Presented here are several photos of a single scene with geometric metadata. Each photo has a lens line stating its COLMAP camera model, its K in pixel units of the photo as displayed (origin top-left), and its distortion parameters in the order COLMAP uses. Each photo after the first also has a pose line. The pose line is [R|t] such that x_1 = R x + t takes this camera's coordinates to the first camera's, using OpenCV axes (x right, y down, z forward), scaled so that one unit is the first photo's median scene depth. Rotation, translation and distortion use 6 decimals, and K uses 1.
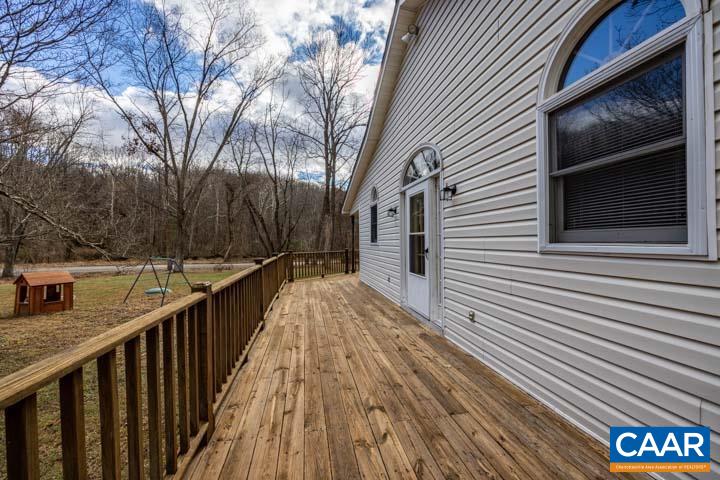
lens RADIAL K [[287.5, 0, 359.9], [0, 287.5, 241.8], [0, 0, 1]] dist [0.000202, 0.000006]
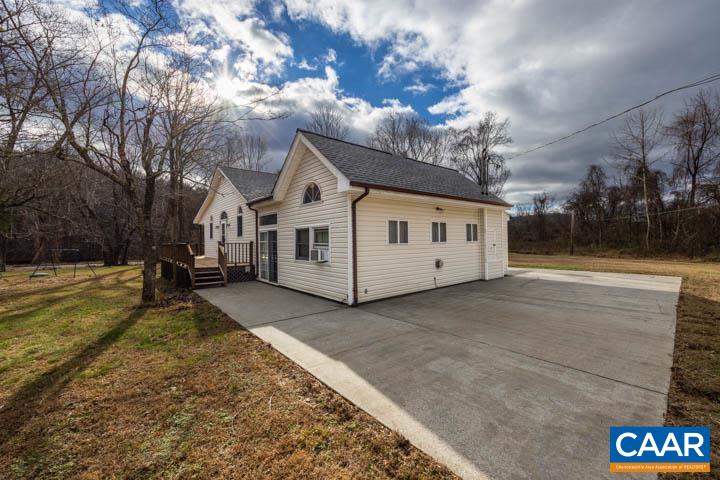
lens RADIAL K [[287.5, 0, 361.6], [0, 287.5, 239.6], [0, 0, 1]] dist [0.000202, 0.000006]
pose [[0.880492, -0.004845, 0.474037, 0.014983], [0.008513, 0.999948, -0.005593, 0.036416], [-0.473985, 0.008961, 0.880487, -1.721595]]
